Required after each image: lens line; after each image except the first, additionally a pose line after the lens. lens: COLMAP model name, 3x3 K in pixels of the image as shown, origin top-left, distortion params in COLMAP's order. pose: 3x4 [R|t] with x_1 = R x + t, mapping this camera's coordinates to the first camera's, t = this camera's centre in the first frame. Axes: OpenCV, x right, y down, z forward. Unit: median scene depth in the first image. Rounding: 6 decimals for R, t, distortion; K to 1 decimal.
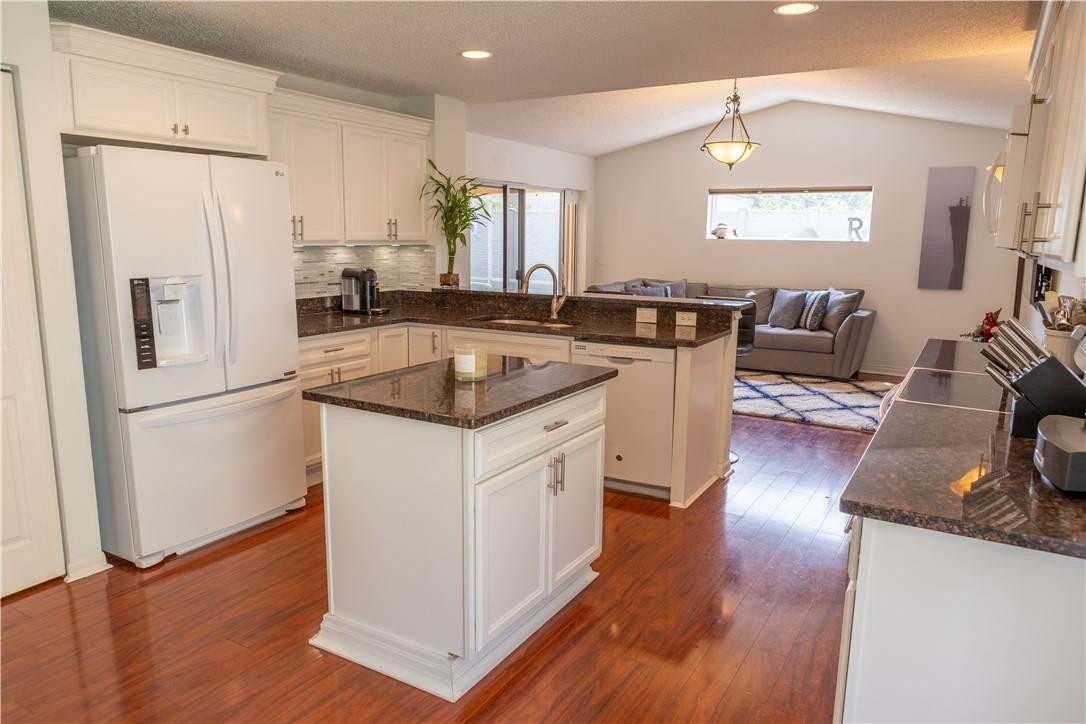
lens RADIAL K [[732.3, 0, 543.0], [0, 732.3, 362.0], [0, 0, 1]] dist [-0.025479, 0.000836]
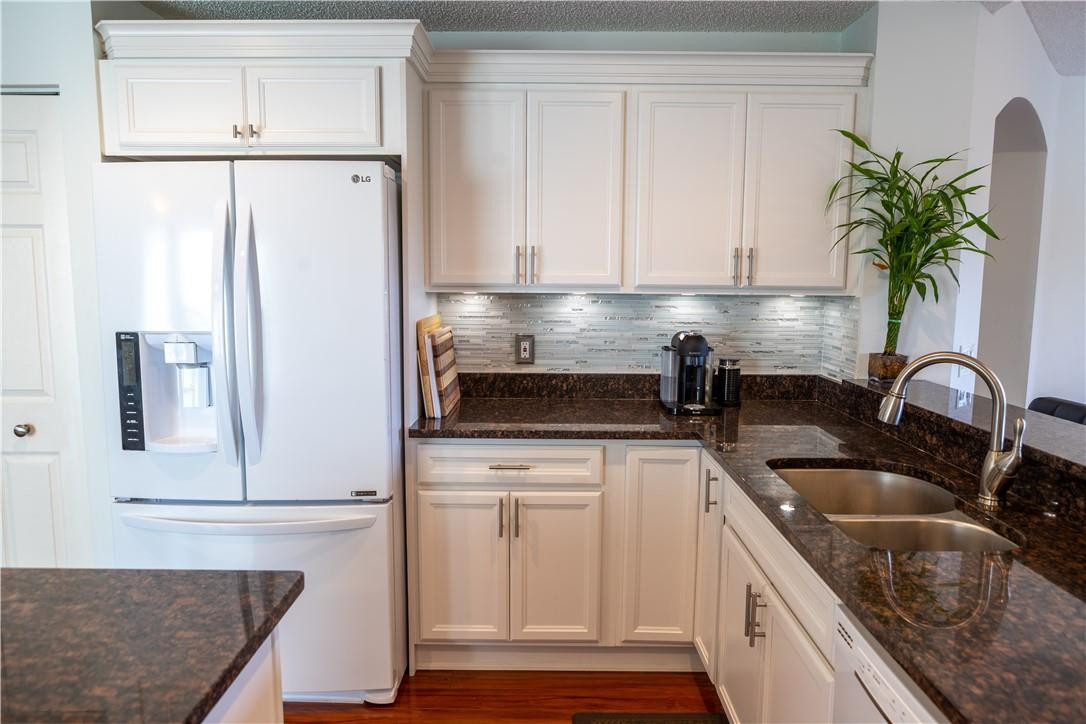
lens RADIAL K [[732.3, 0, 543.0], [0, 732.3, 362.0], [0, 0, 1]] dist [-0.025479, 0.000836]
pose [[0.507958, 0.097959, -0.855794, 0.232849], [-0.147516, 0.988728, 0.025616, -0.121773], [0.848656, 0.113231, 0.516683, 0.709345]]
